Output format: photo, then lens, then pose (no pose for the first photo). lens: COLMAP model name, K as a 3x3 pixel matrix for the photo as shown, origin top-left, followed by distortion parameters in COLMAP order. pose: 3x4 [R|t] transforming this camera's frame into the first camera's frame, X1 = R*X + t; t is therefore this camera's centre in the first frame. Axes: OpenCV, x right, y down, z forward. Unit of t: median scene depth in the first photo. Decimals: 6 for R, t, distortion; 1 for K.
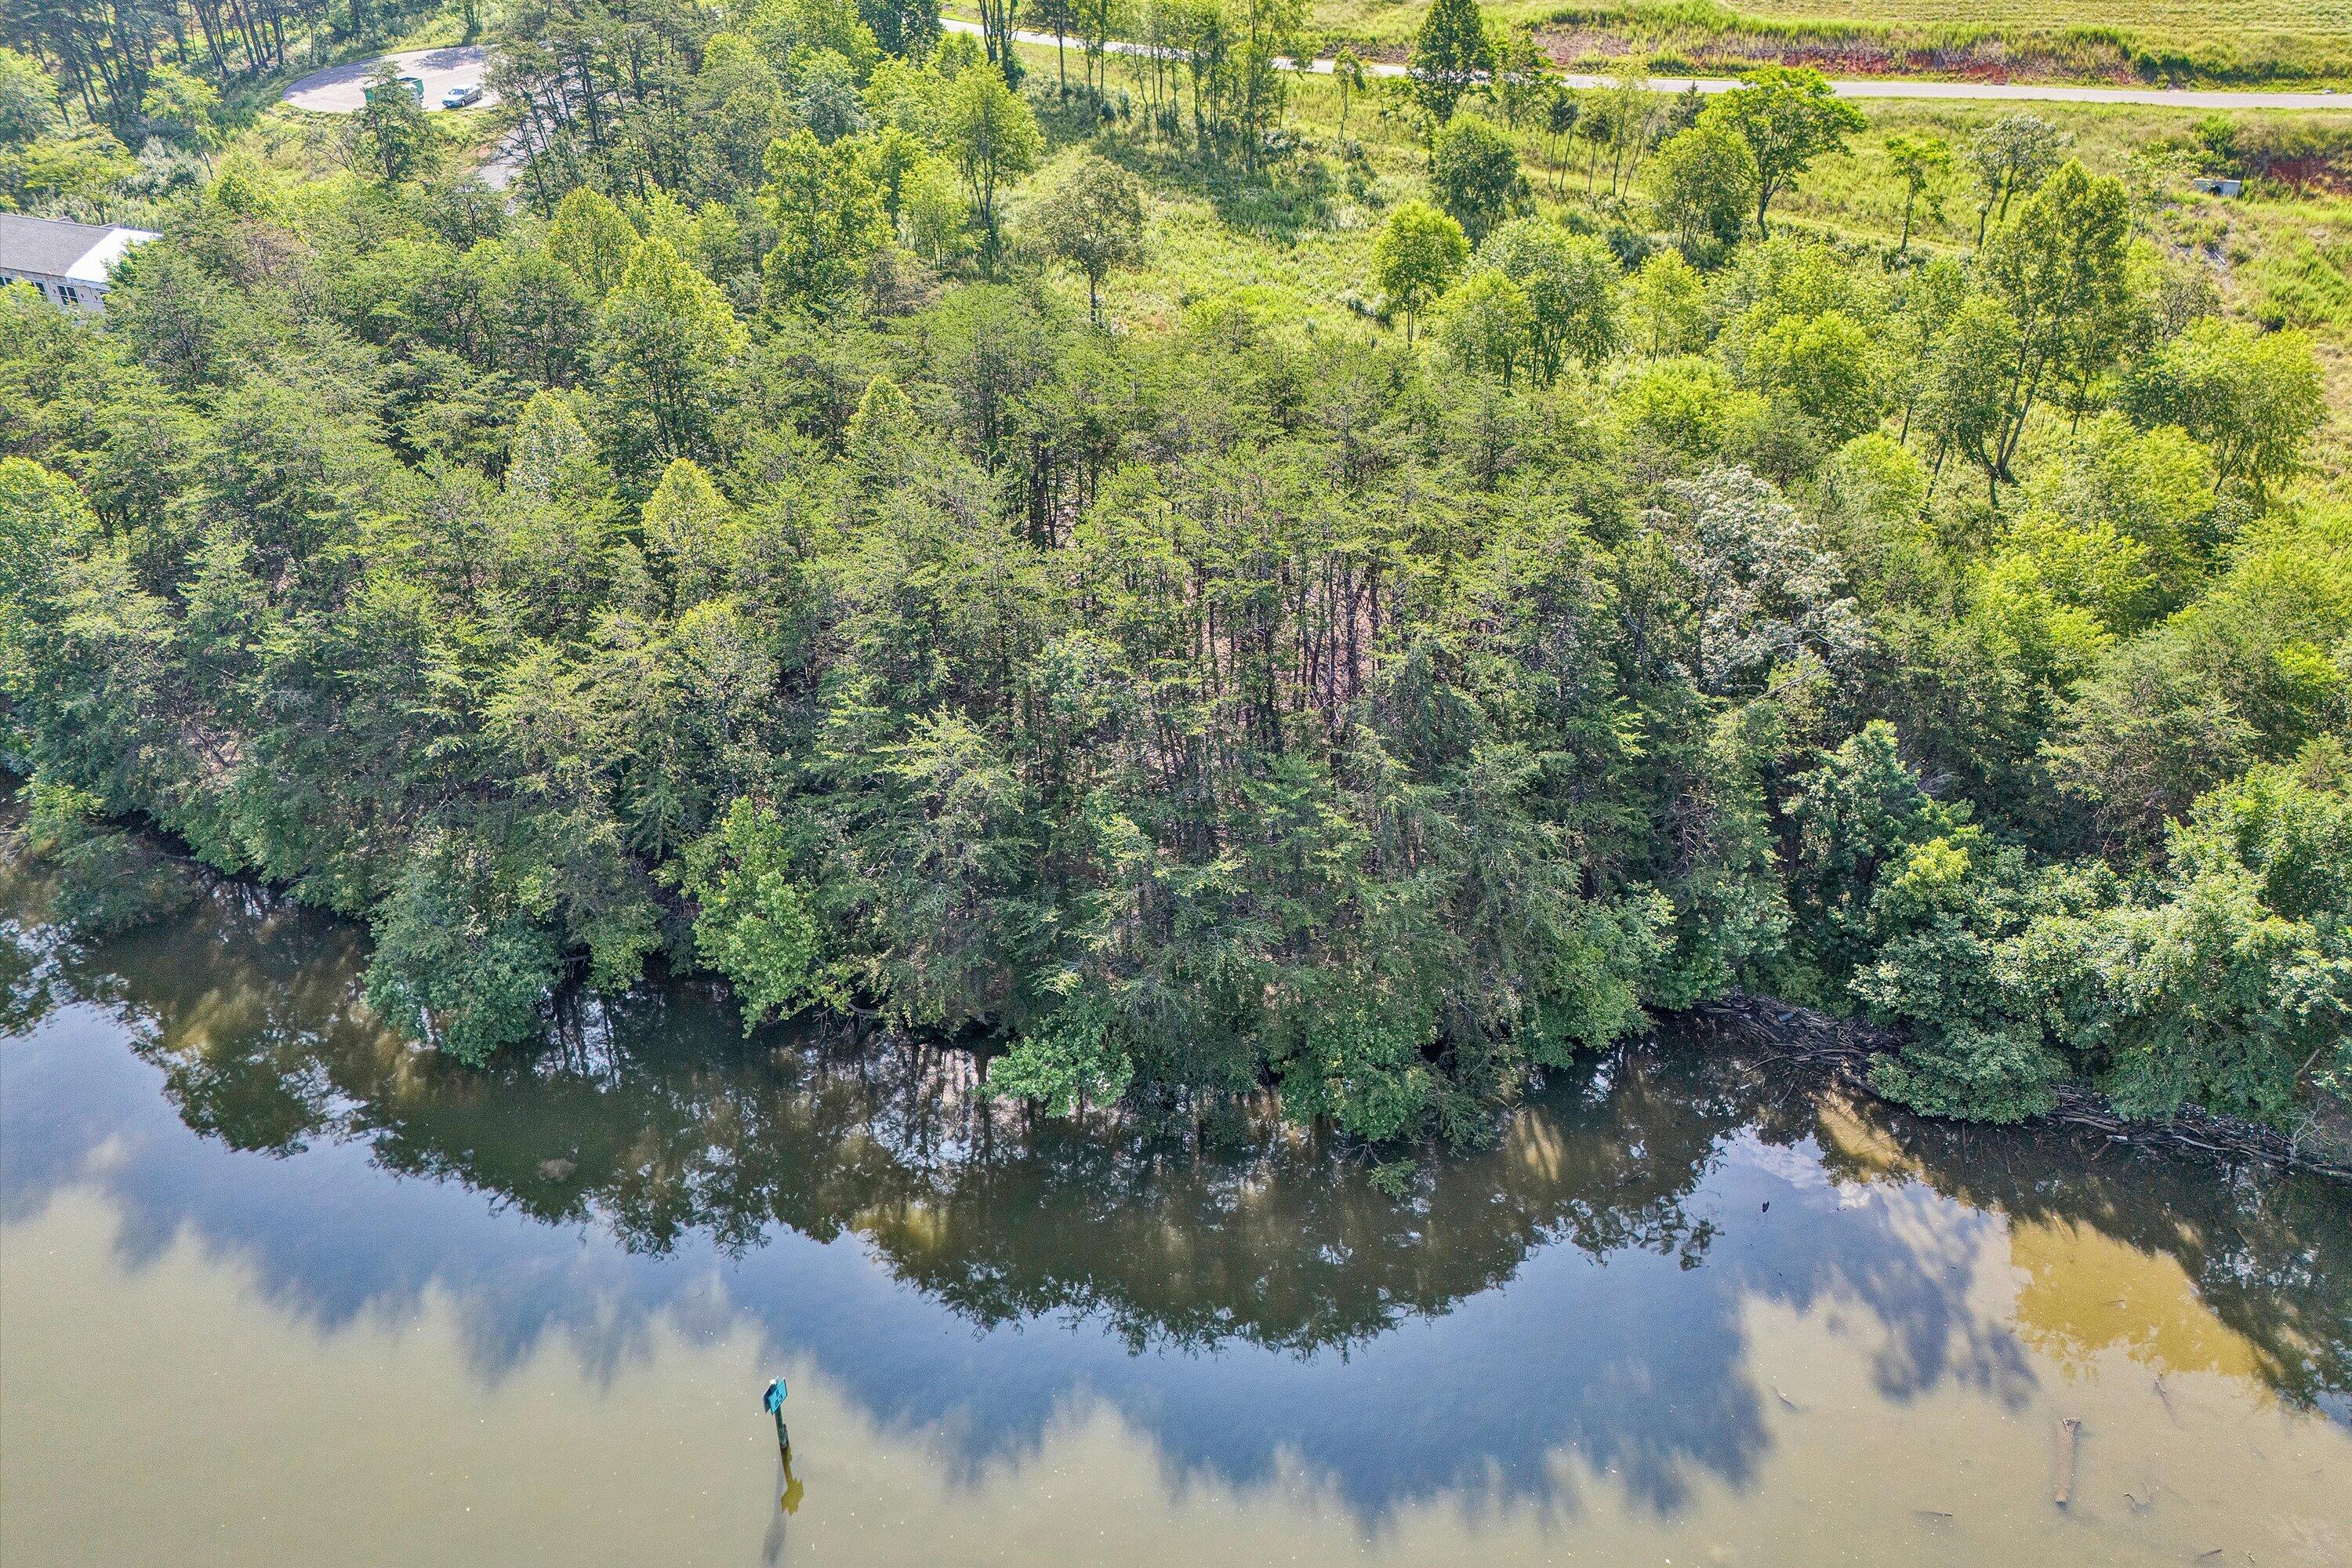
lens RADIAL K [[1388.0, 0, 1126.8], [0, 1388.0, 952.4], [0, 0, 1]] dist [0.039251, -0.015011]
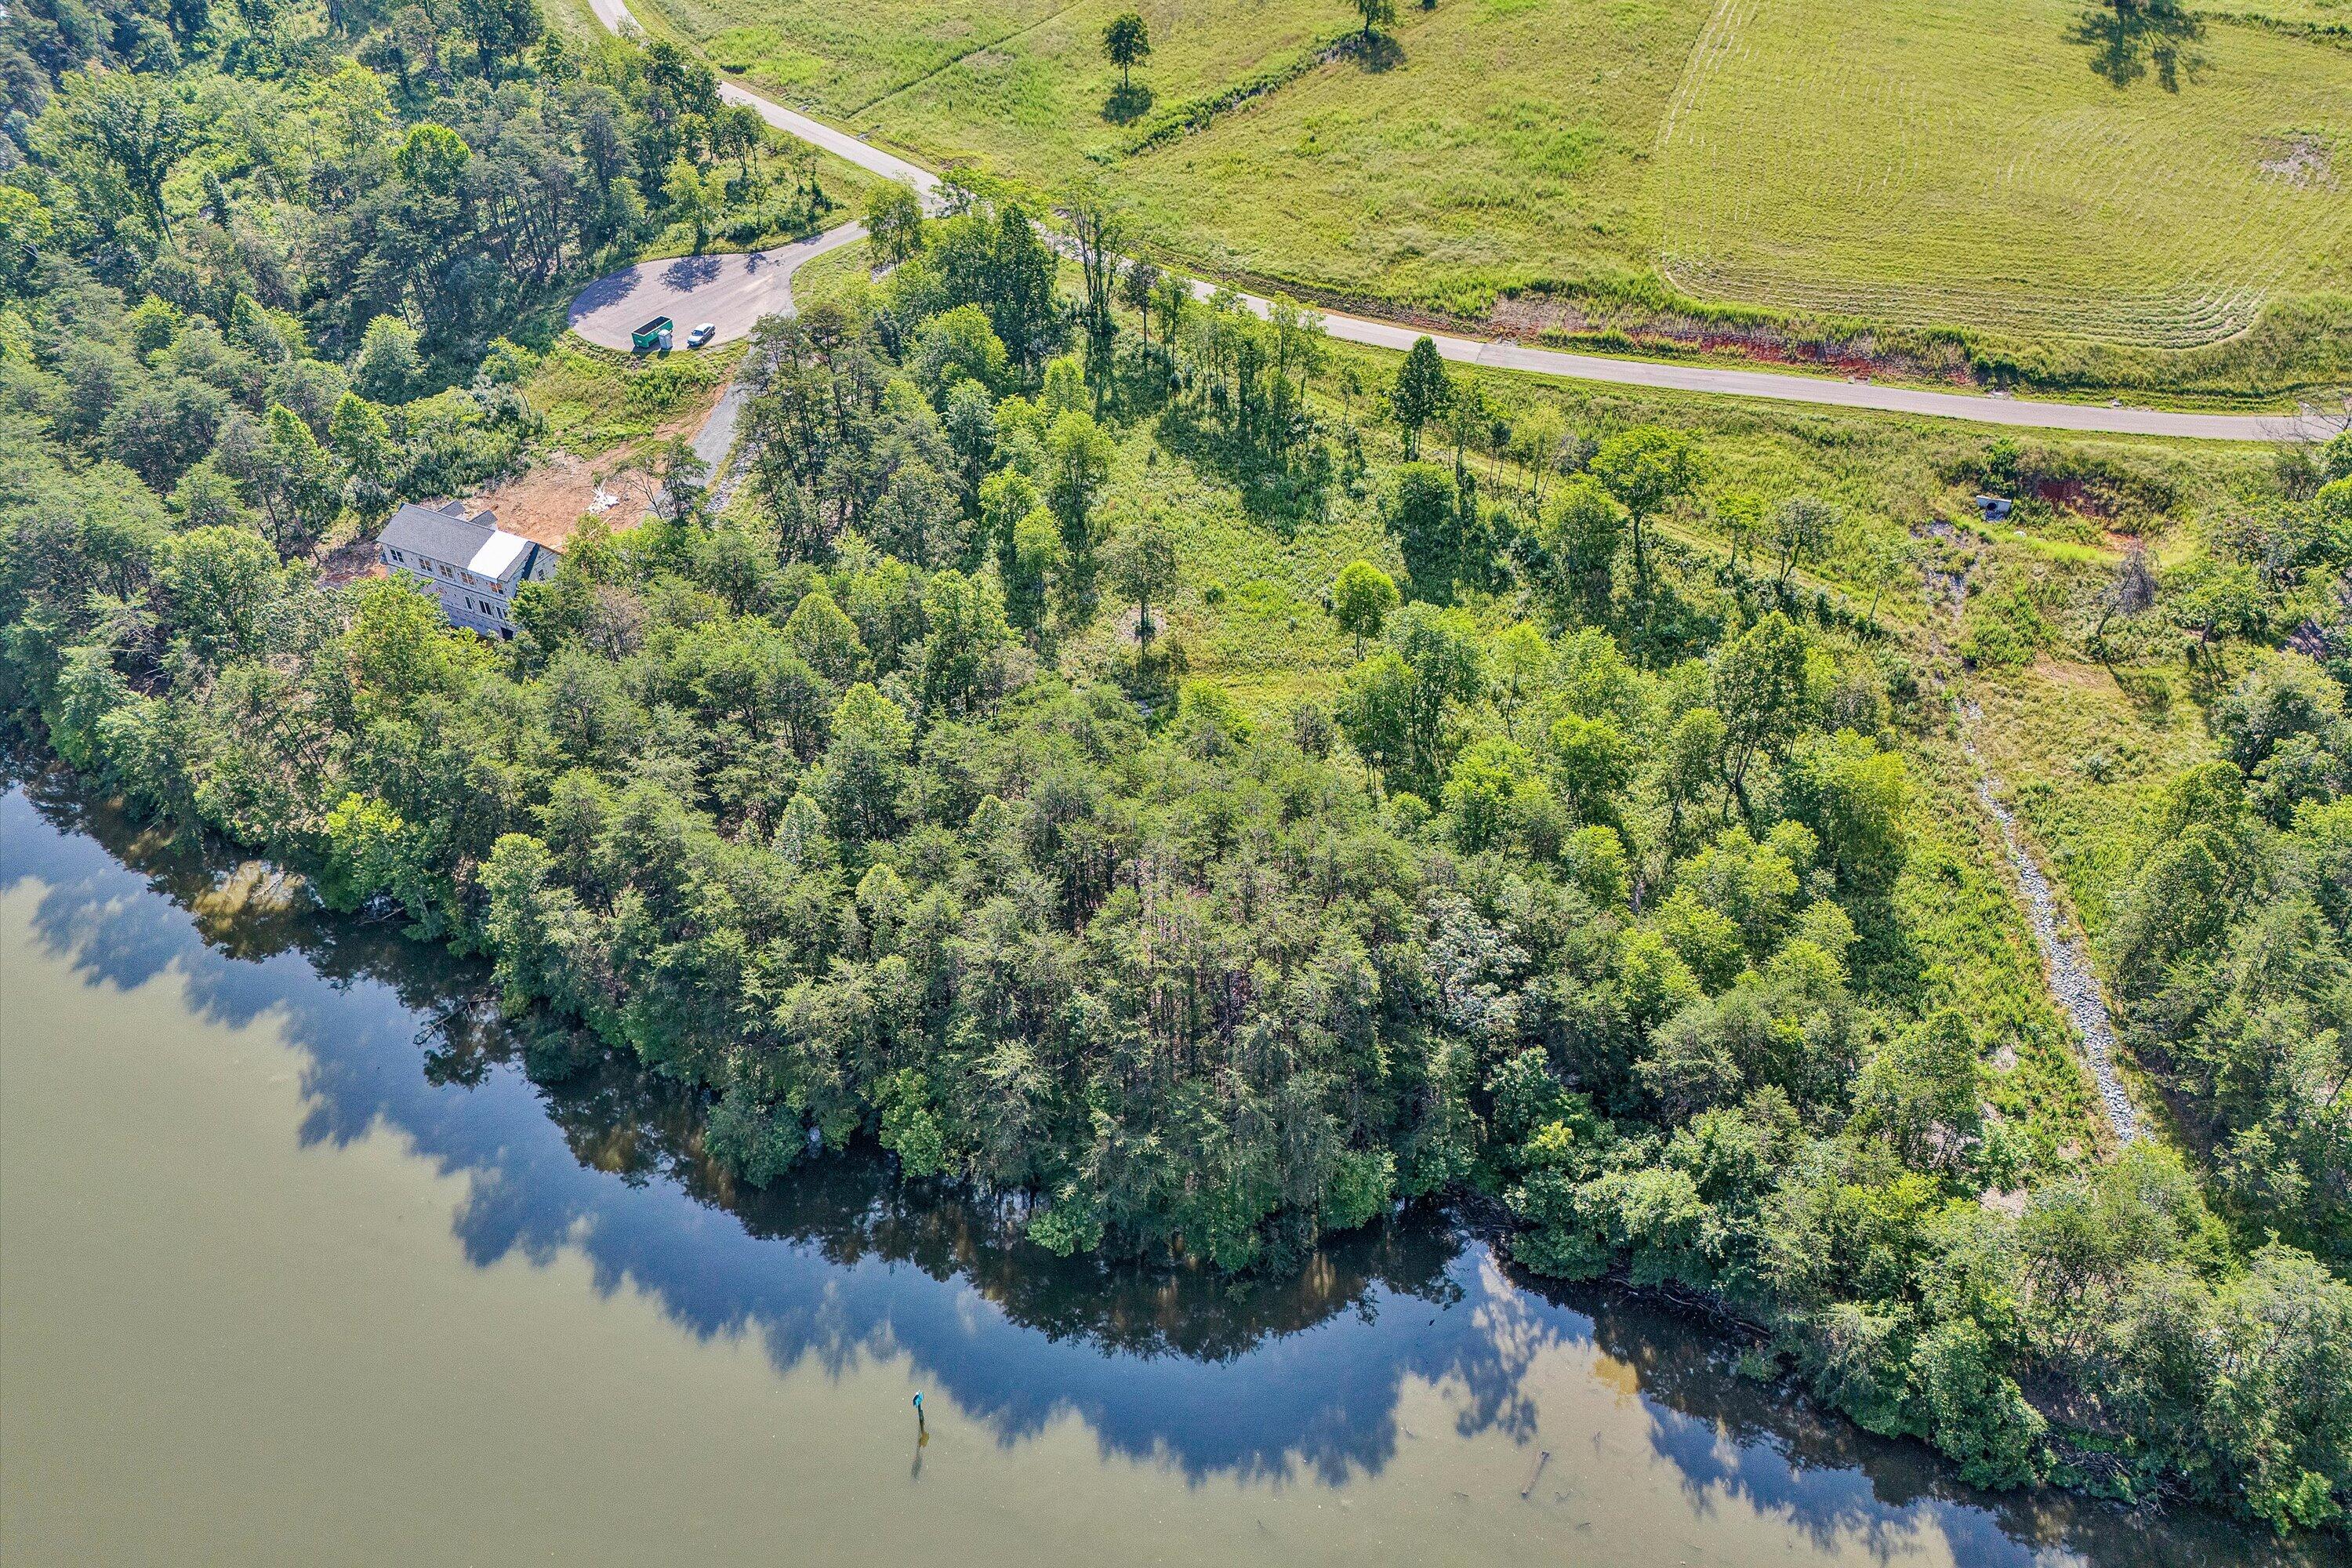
lens RADIAL K [[1604.7, 0, 1176.0], [0, 1604.7, 784.0], [0, 0, 1]] dist [0.053101, -0.042712]
pose [[0.996436, 0.050865, -0.067293, 0.204454], [-0.043437, 0.993247, 0.107582, -0.712290], [0.072311, -0.104276, 0.991916, -1.047018]]
